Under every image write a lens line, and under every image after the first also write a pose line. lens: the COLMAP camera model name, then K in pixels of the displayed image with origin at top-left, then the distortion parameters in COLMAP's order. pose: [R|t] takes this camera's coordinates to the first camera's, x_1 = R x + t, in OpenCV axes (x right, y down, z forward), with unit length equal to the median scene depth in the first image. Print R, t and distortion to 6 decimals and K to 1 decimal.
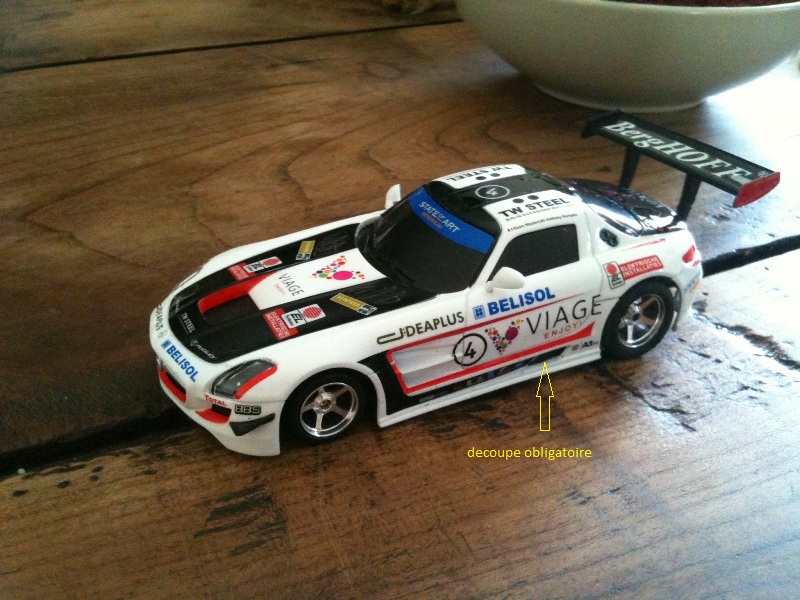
lens RADIAL K [[879.8, 0, 401.0], [0, 879.8, 302.1], [0, 0, 1]] dist [-0.001484, 0.000000]
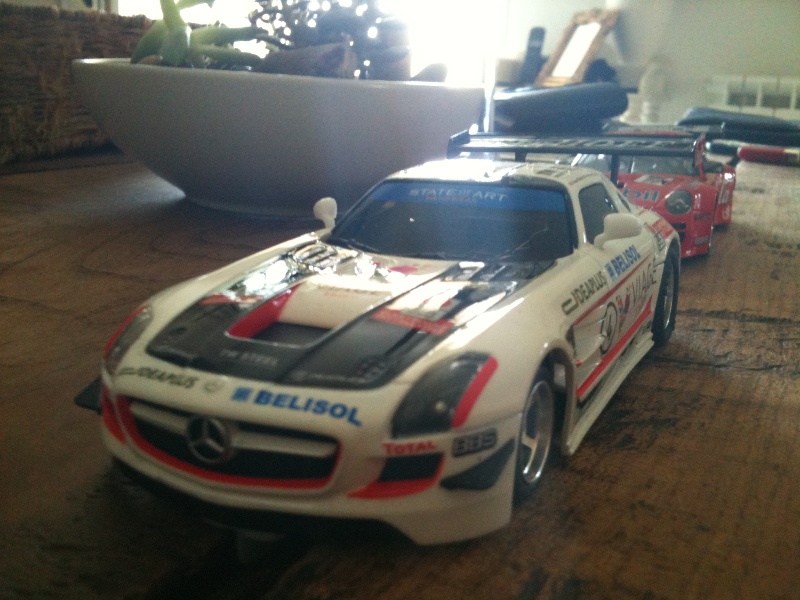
lens RADIAL K [[879.8, 0, 399.3], [0, 879.8, 298.7], [0, 0, 1]] dist [-0.001484, 0.000000]
pose [[0.791662, -0.125807, 0.597866, -0.474566], [0.285262, 0.941468, -0.179619, 0.109716], [-0.540275, 0.312747, 0.781212, 0.506170]]
